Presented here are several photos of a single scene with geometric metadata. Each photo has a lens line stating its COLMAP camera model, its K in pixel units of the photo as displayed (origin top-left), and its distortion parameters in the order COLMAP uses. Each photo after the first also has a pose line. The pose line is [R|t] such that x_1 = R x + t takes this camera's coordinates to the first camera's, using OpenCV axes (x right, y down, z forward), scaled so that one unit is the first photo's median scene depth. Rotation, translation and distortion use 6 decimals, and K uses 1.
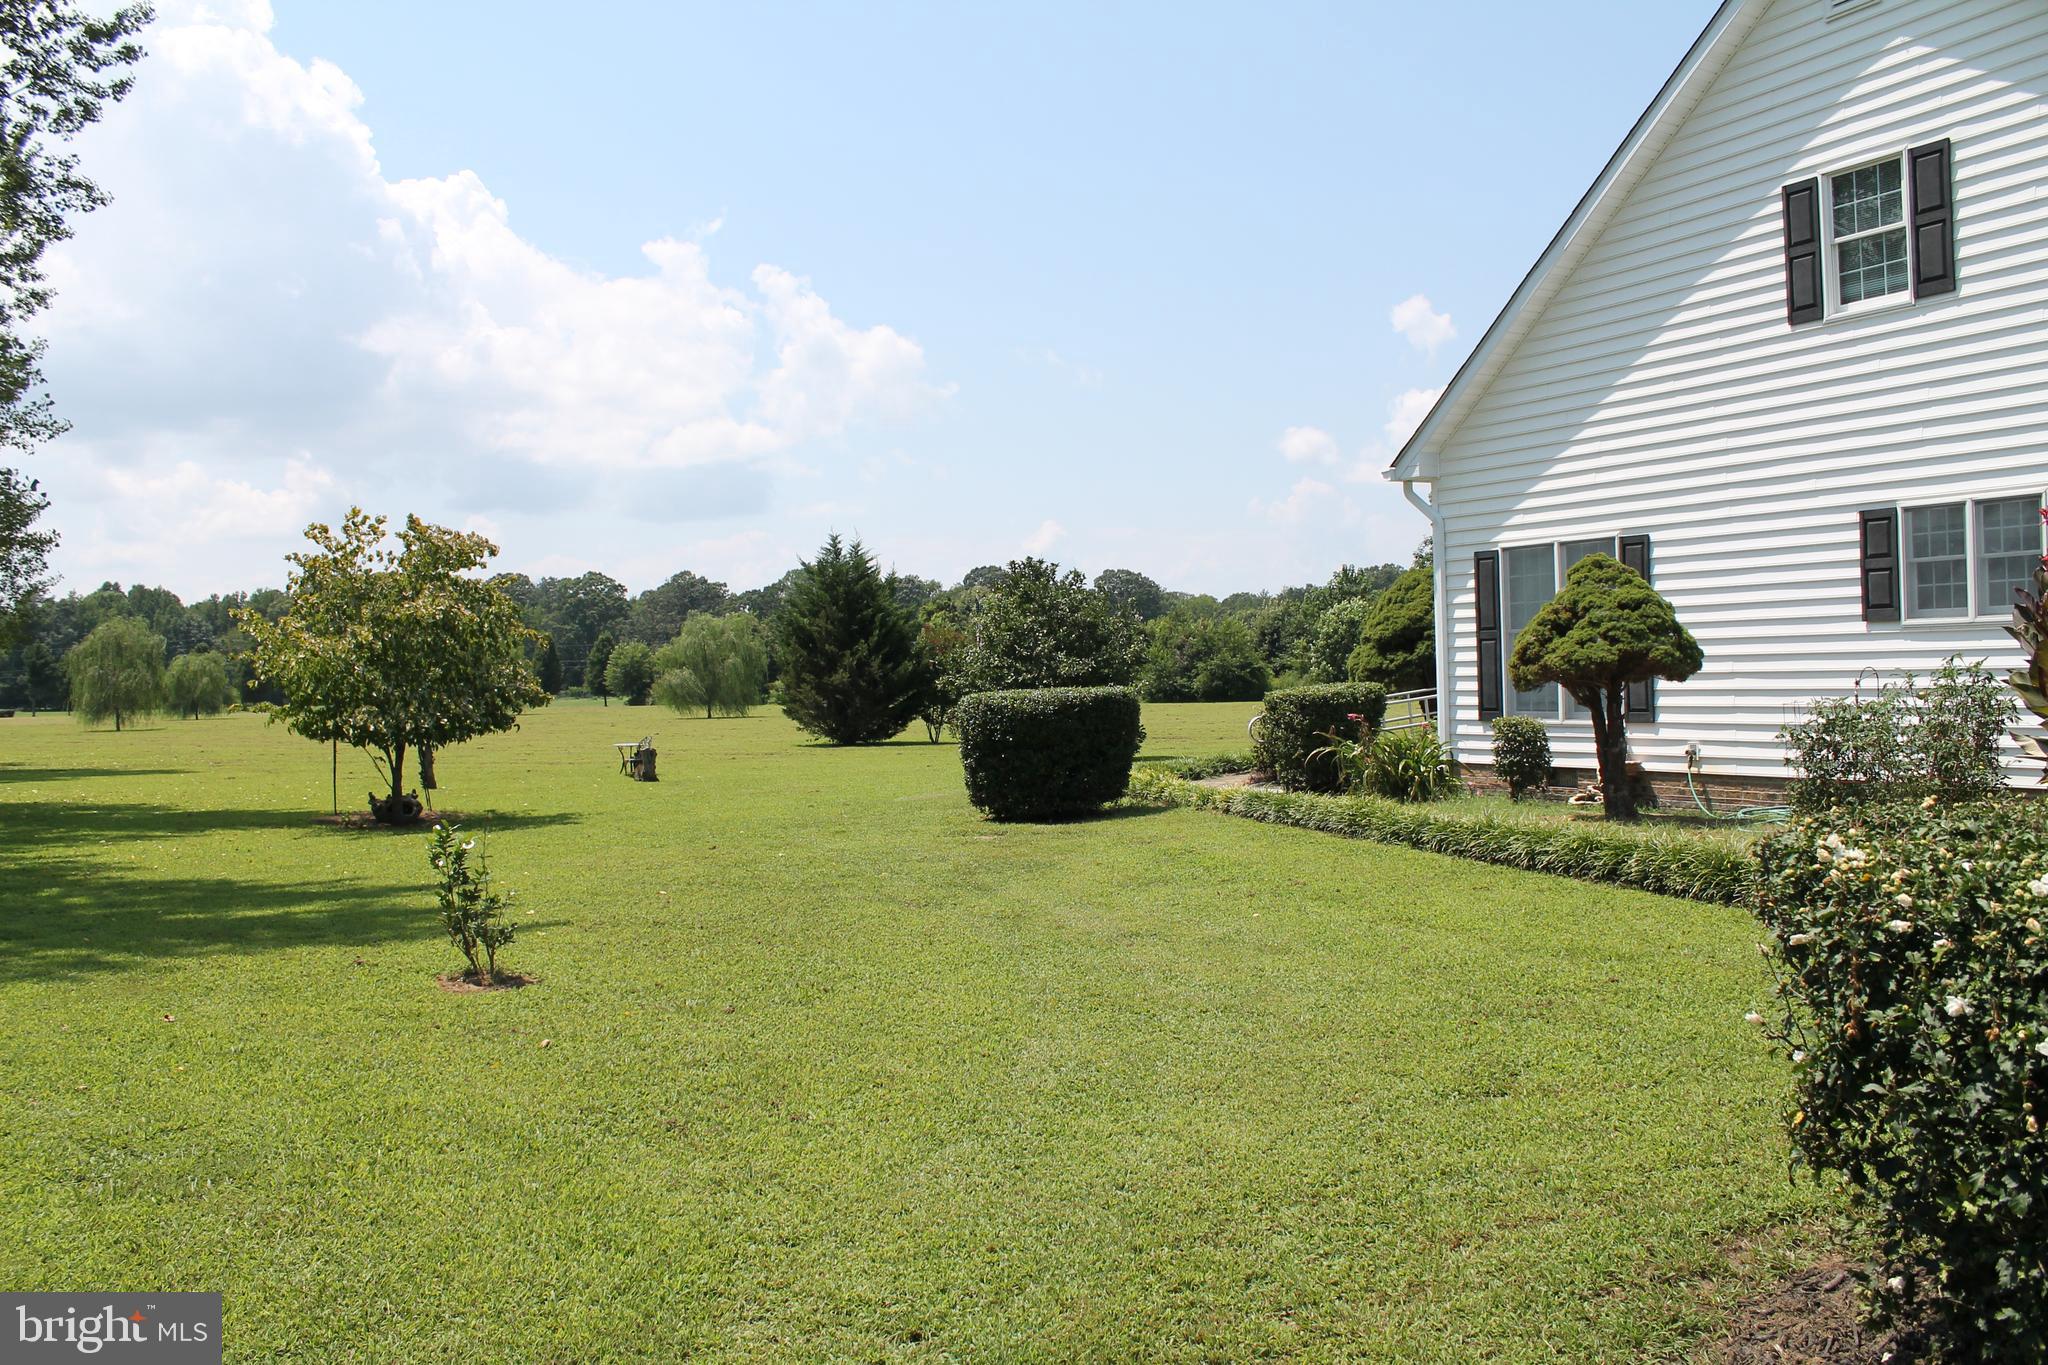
lens RADIAL K [[1615.9, 0, 1024.0], [0, 1615.9, 682.5], [0, 0, 1]] dist [-0.124401, 0.008789]
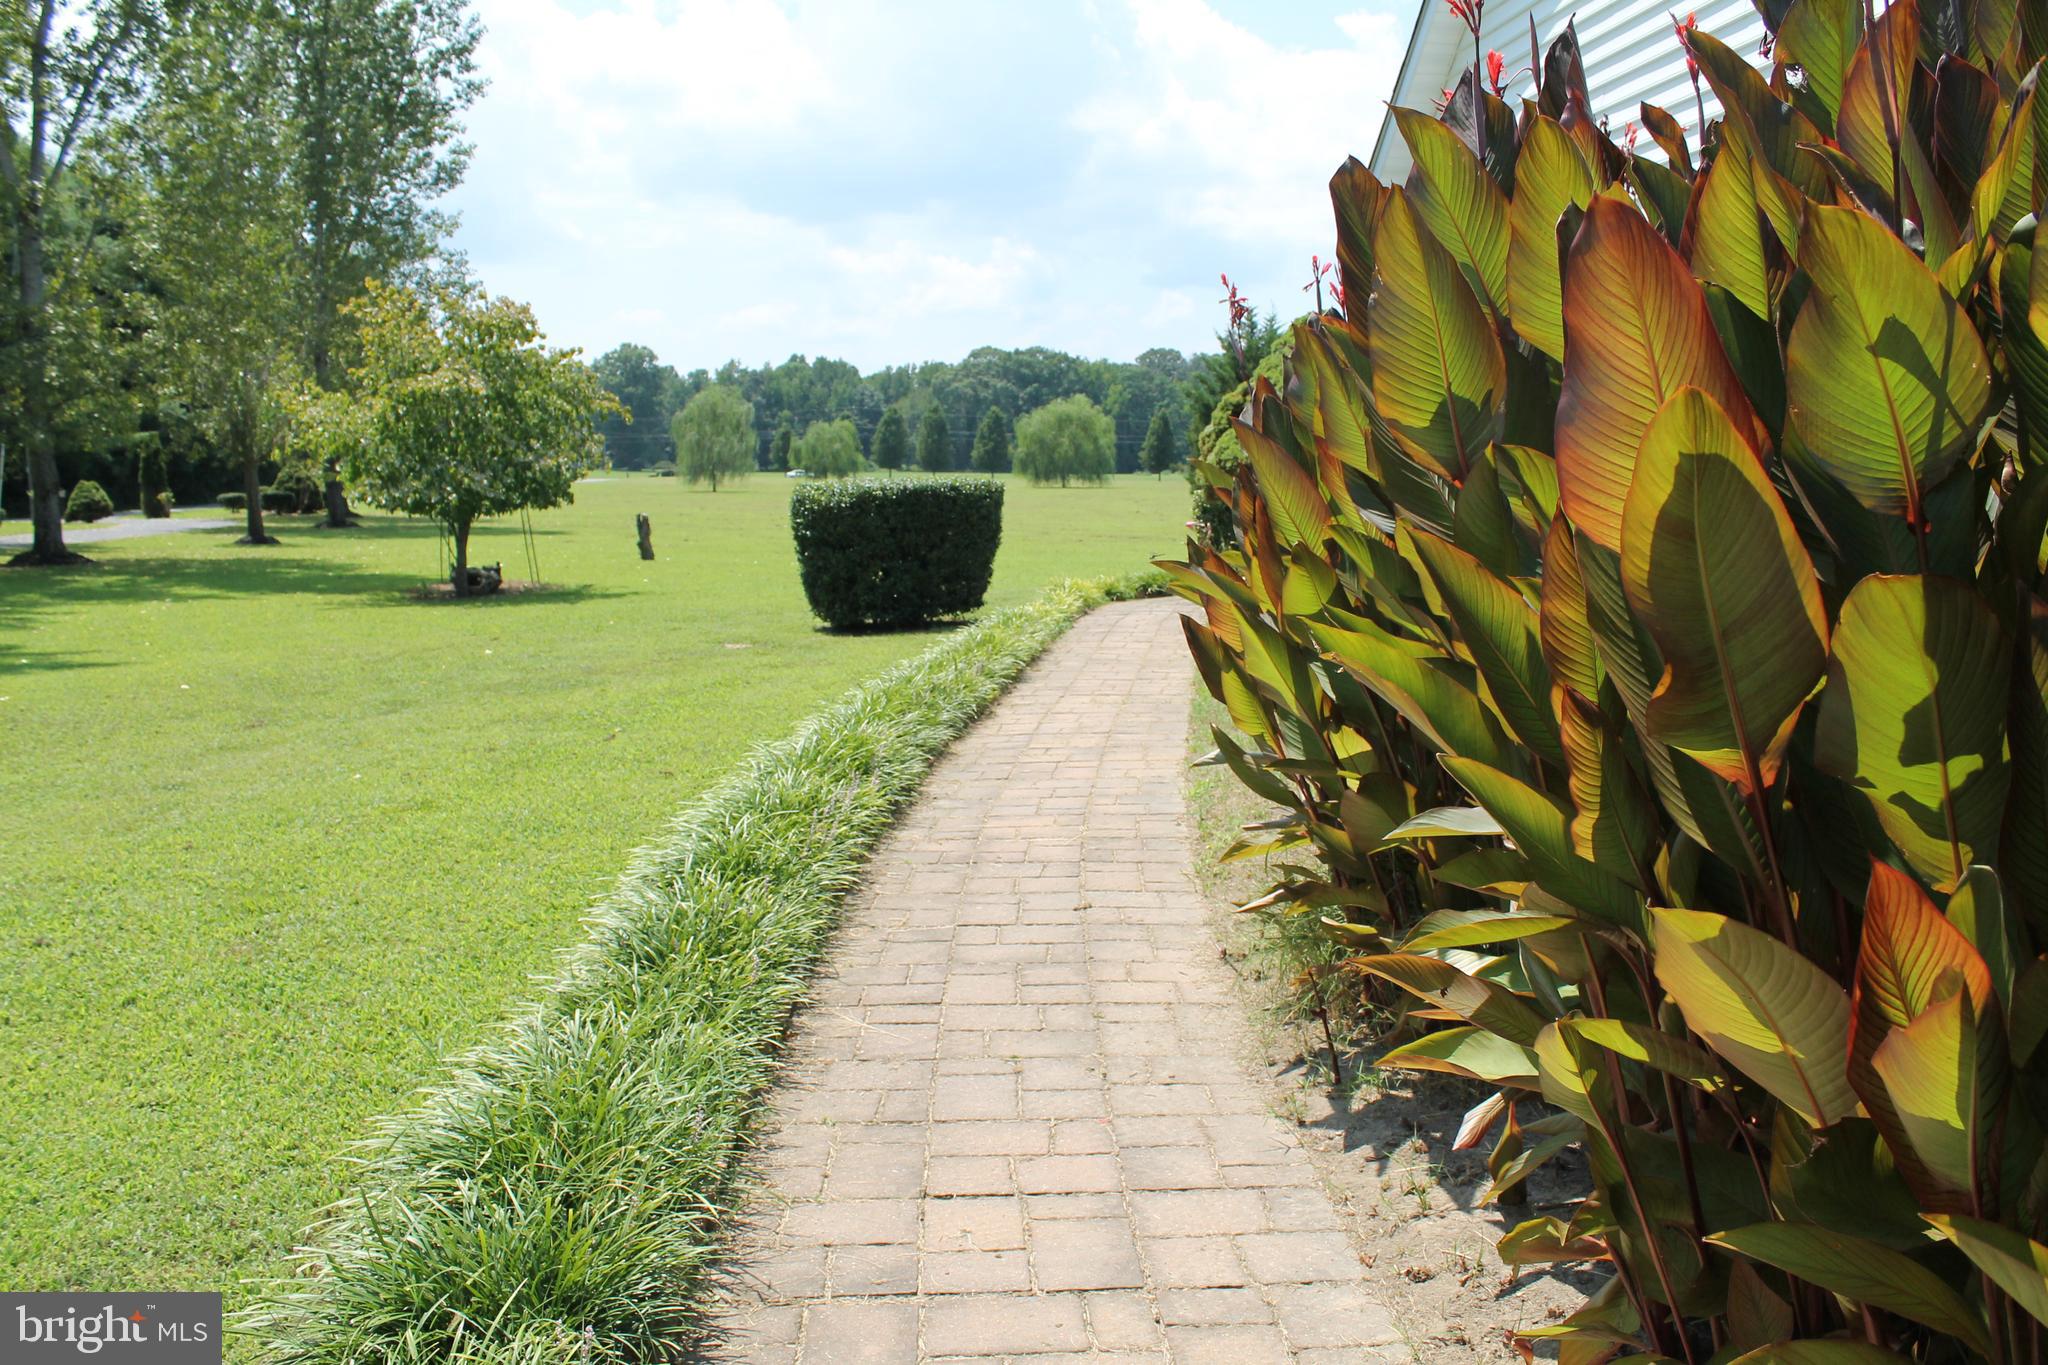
lens RADIAL K [[1615.9, 0, 1024.0], [0, 1615.9, 682.5], [0, 0, 1]] dist [-0.124401, 0.008789]
pose [[0.915461, 0.082036, -0.393957, 0.174206], [-0.027694, 0.989522, 0.141699, -0.004856], [0.401454, -0.118809, 0.908141, 0.105246]]
